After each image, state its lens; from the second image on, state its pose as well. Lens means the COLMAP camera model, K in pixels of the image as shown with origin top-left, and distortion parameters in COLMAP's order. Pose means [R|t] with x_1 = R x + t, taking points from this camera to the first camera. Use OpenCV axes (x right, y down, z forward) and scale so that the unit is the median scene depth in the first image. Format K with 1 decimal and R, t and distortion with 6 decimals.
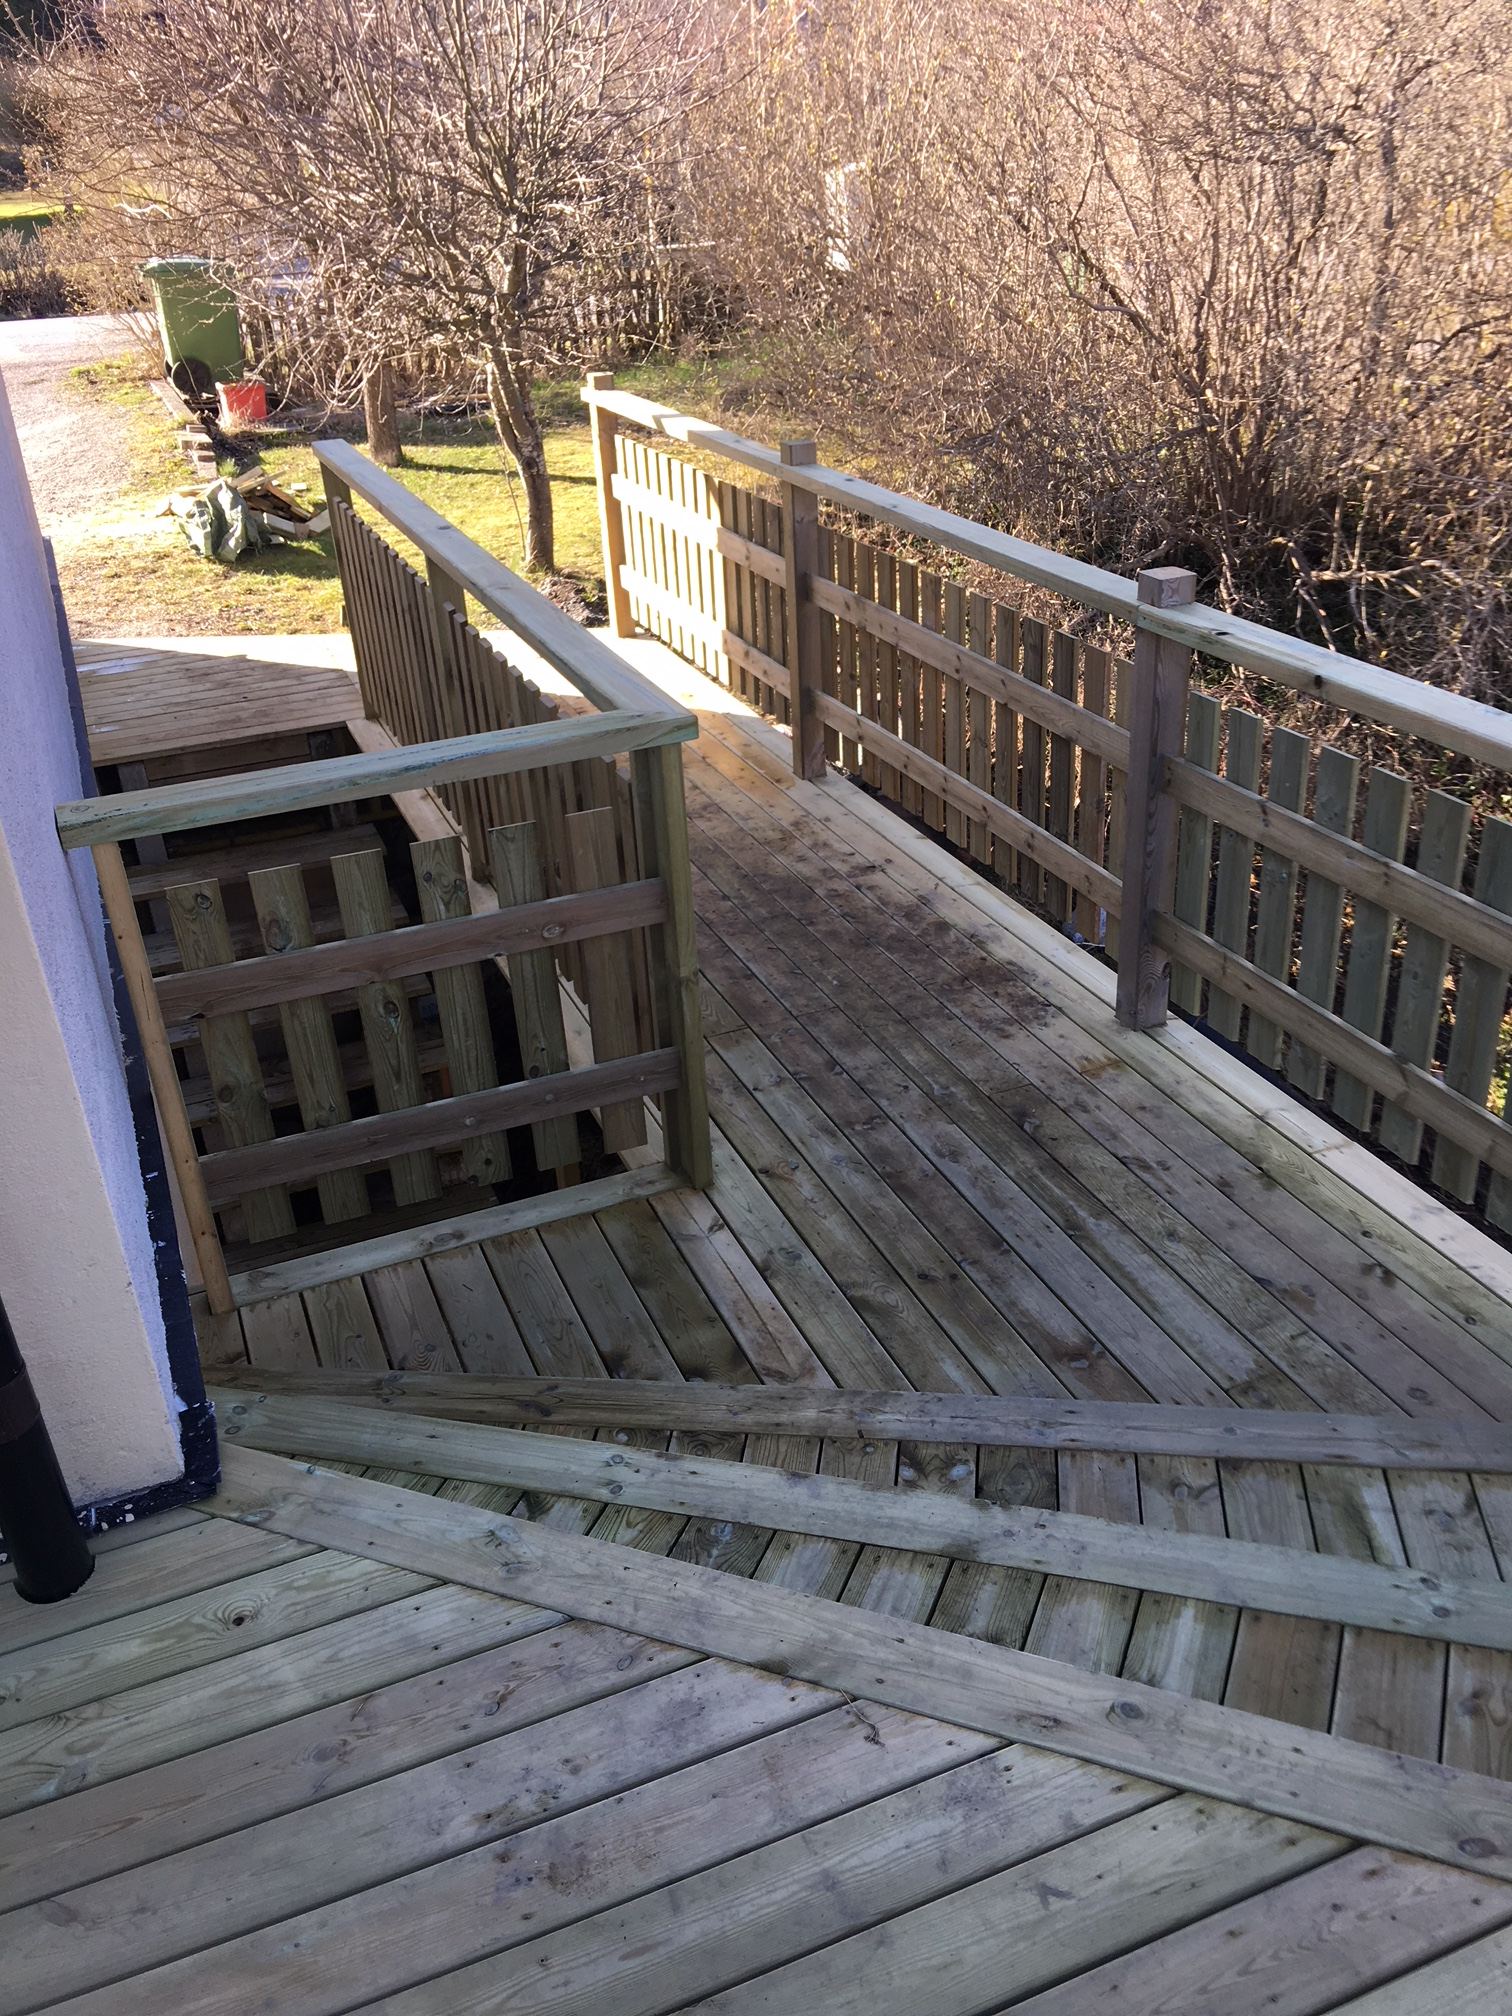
lens RADIAL K [[1672.5, 0, 751.2], [0, 1672.5, 1004.6], [0, 0, 1]] dist [0.026903, -0.004800]
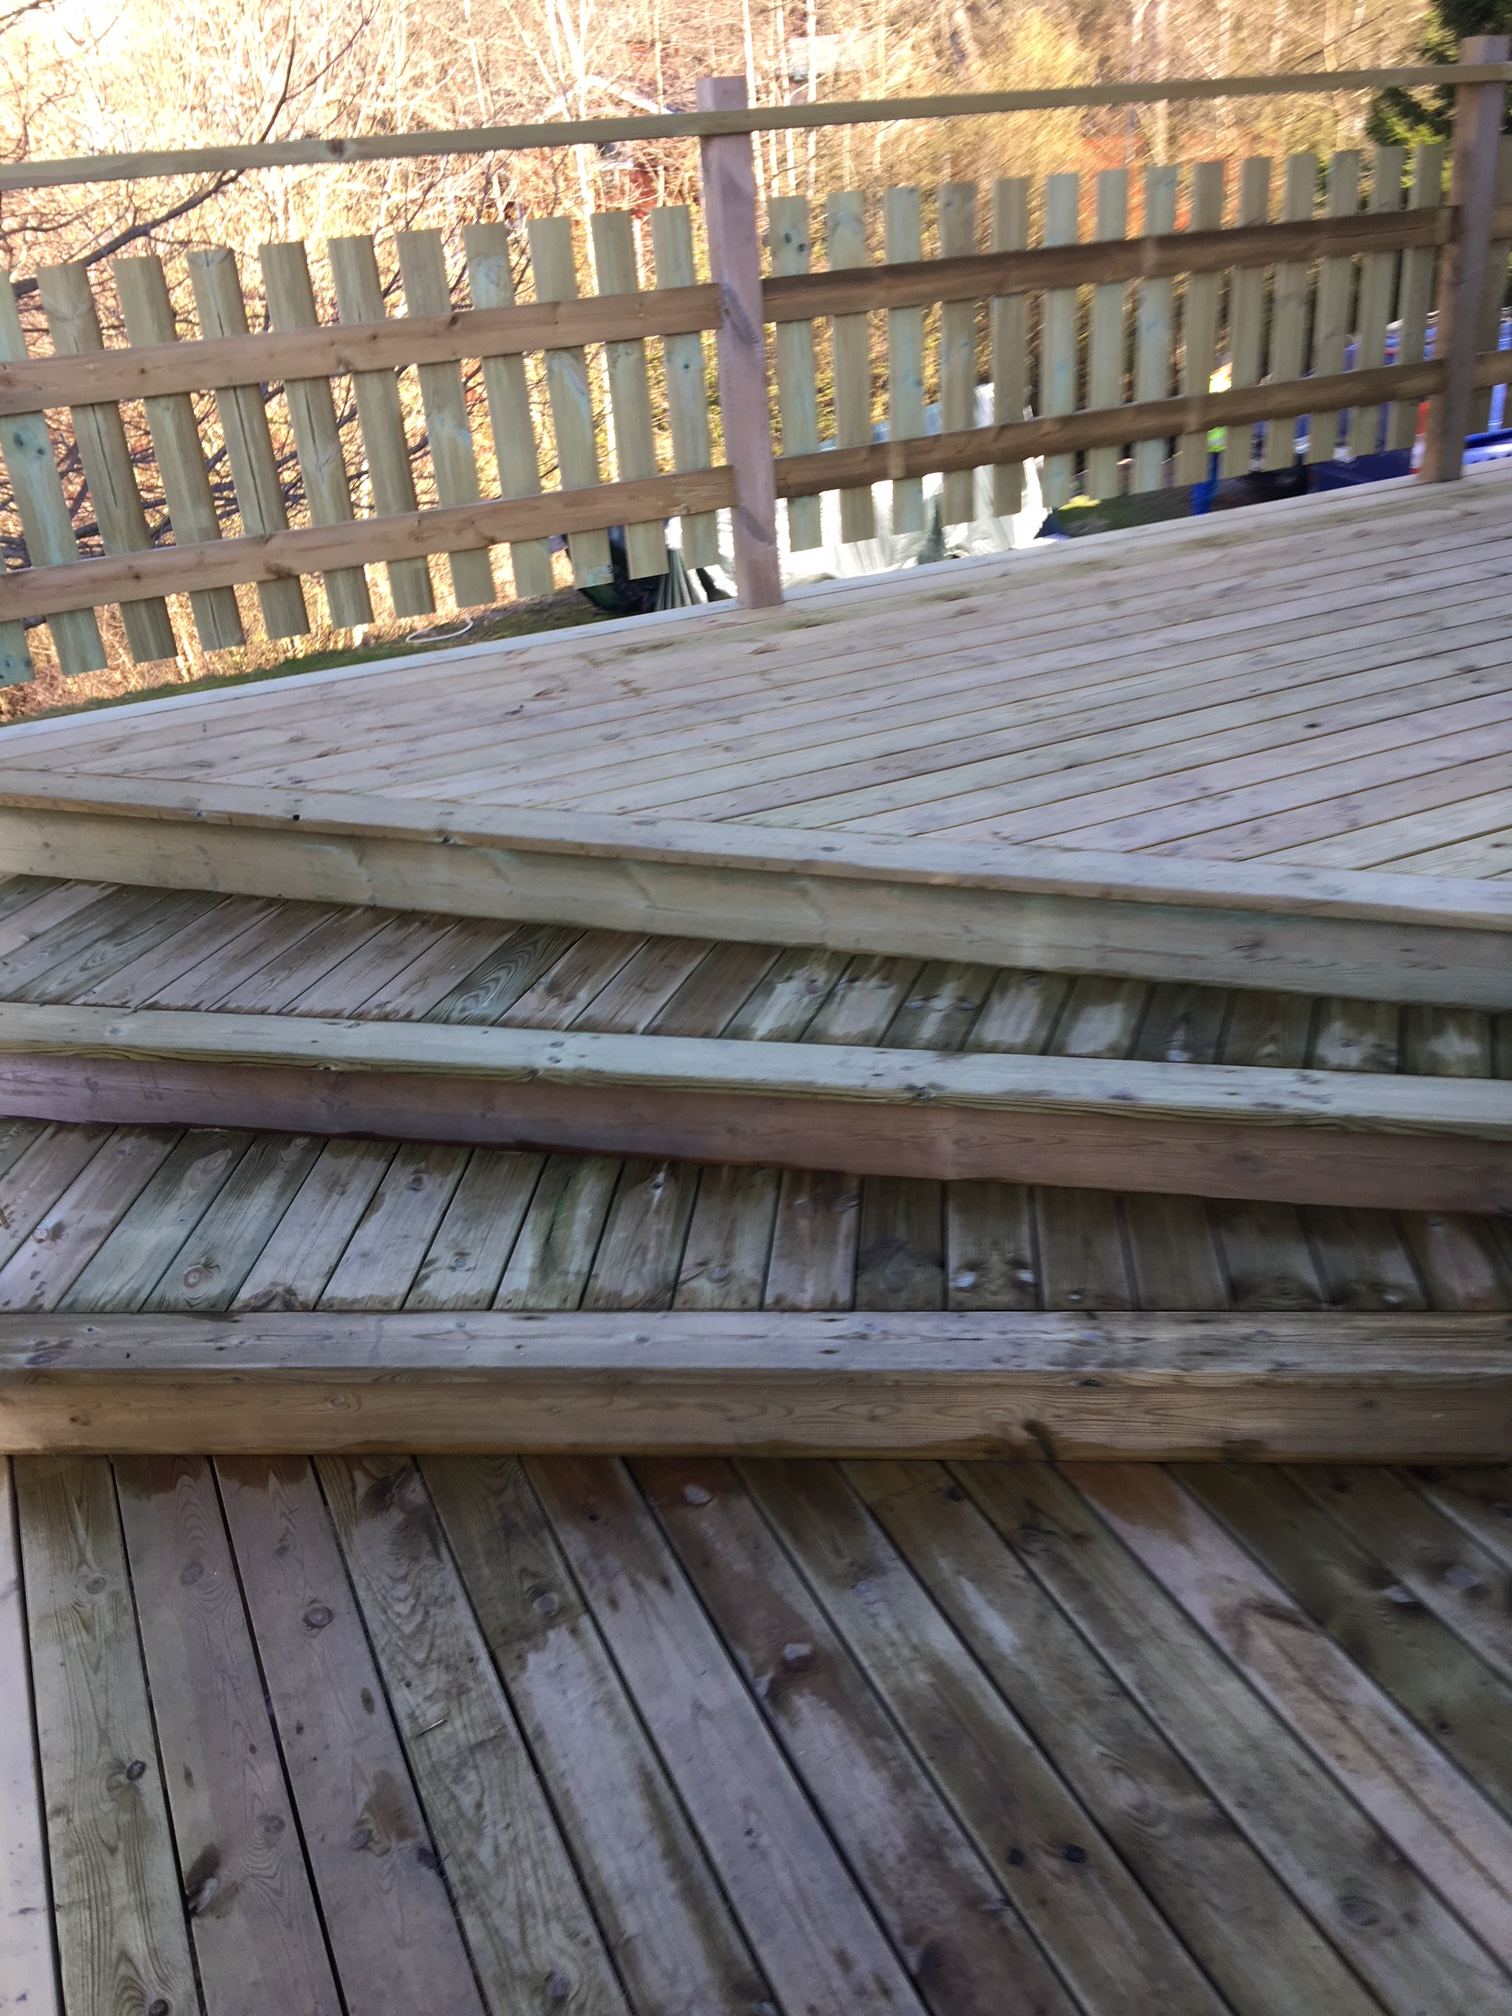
lens RADIAL K [[1672.5, 0, 763.9], [0, 1672.5, 1011.1], [0, 0, 1]] dist [0.026903, -0.004800]
pose [[-0.991573, 0.129320, 0.007683, 0.143305], [0.079569, 0.561158, 0.823875, -0.366900], [0.102232, 0.817544, -0.566719, 0.966928]]
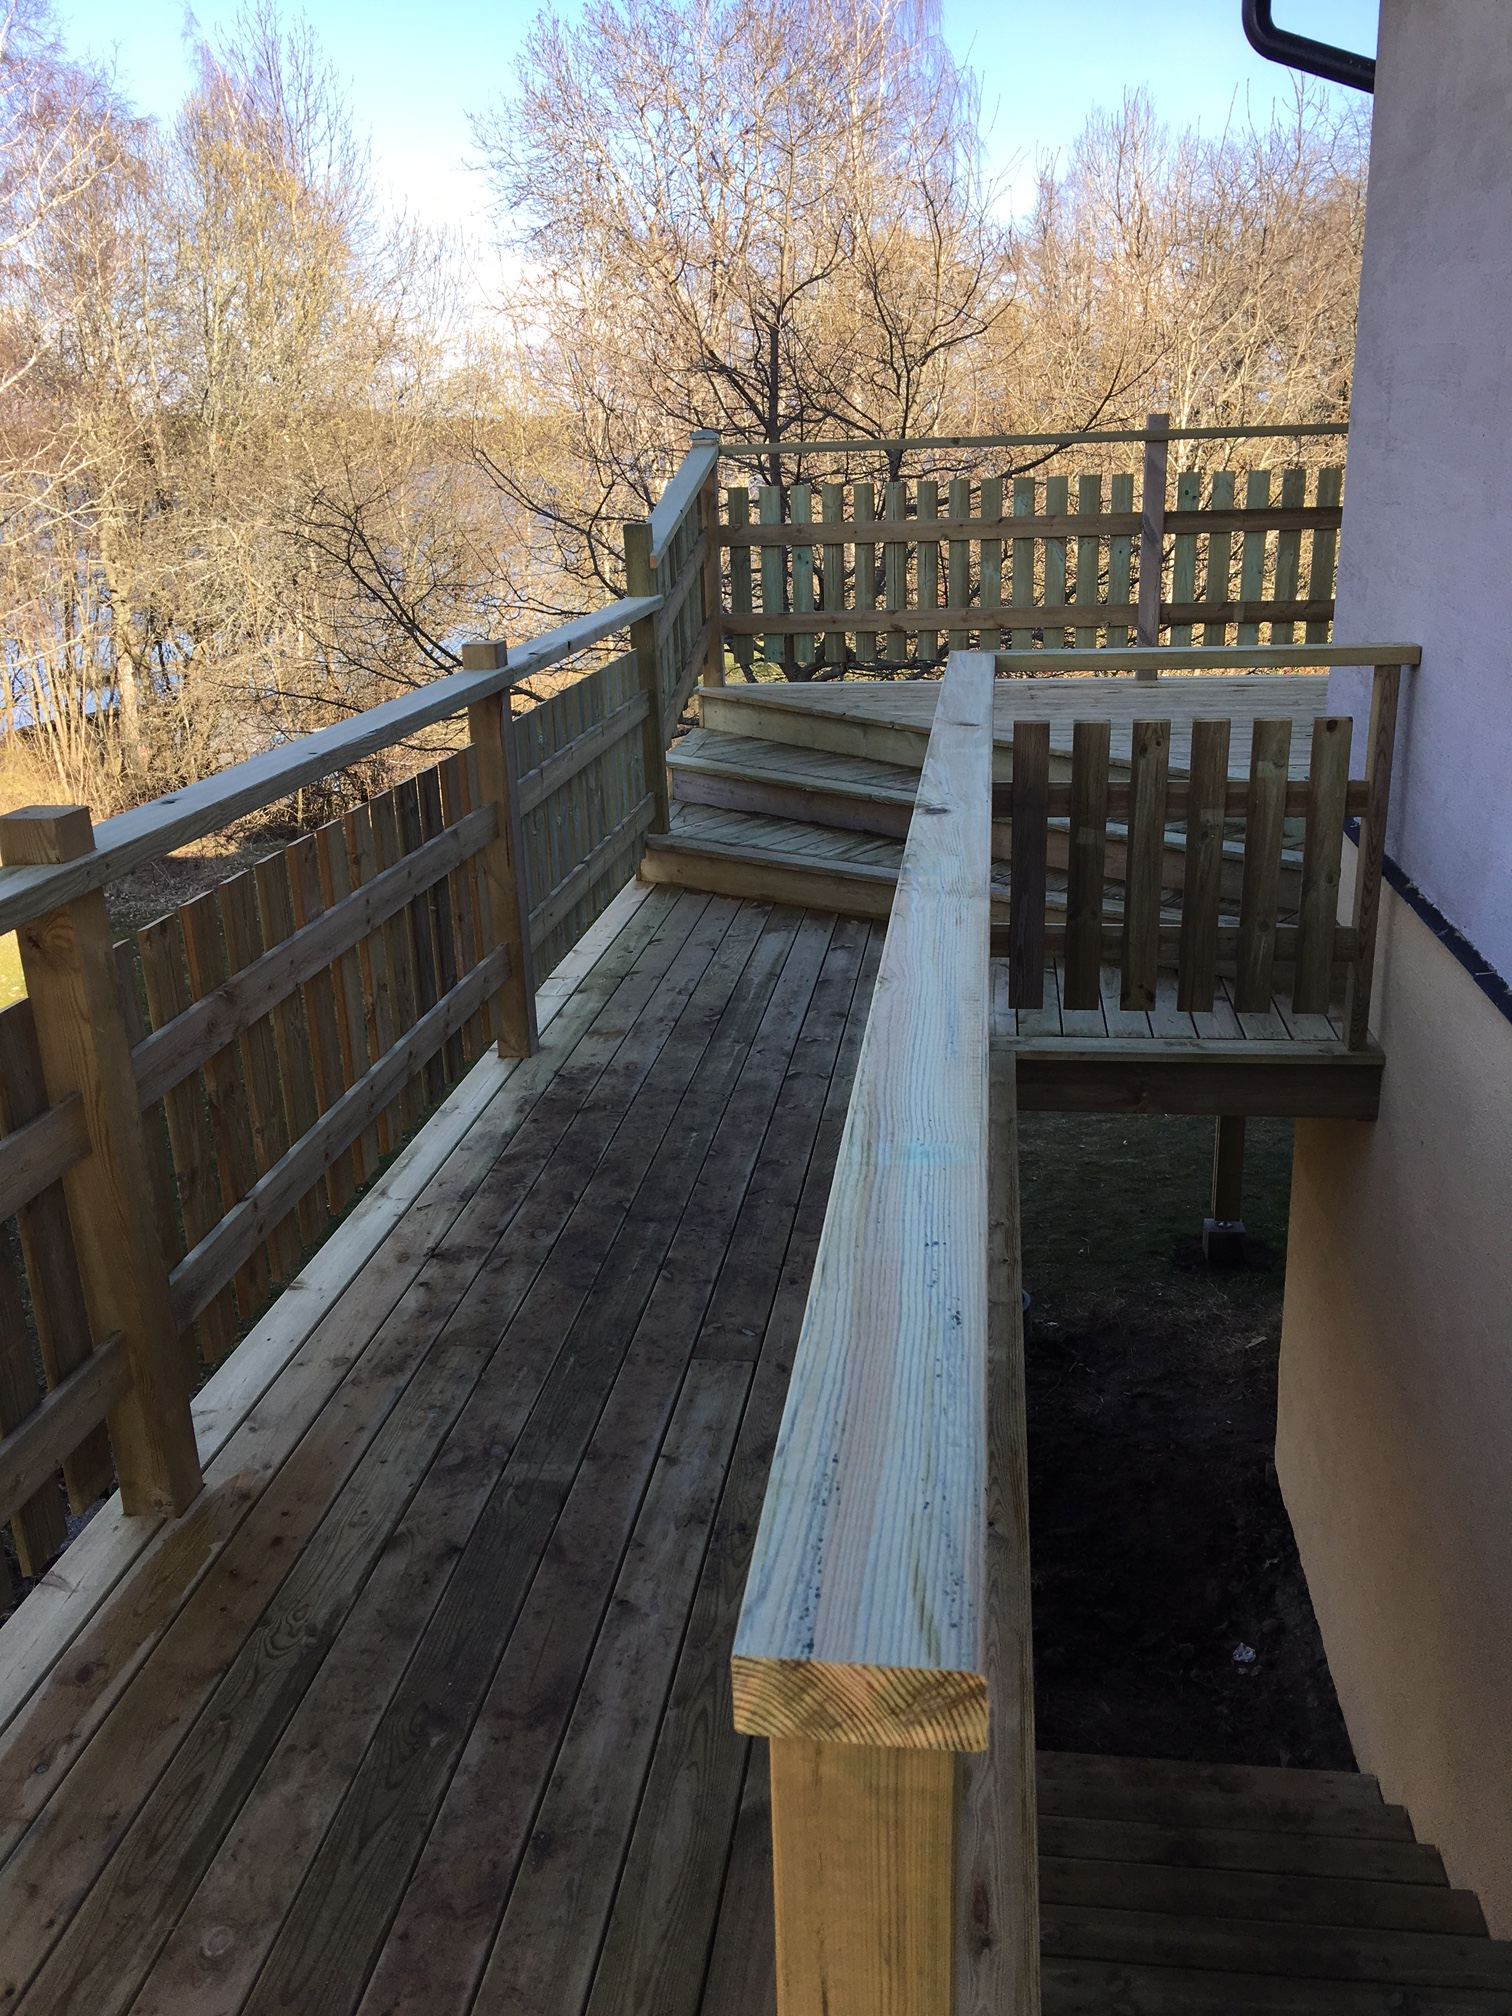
lens RADIAL K [[1672.5, 0, 755.8], [0, 1672.5, 1007.9], [0, 0, 1]] dist [0.026903, -0.004800]
pose [[-0.864755, -0.078219, 0.496065, -0.513874], [0.301040, 0.709904, 0.636719, -0.764267], [-0.401962, 0.699941, -0.590347, 1.794356]]
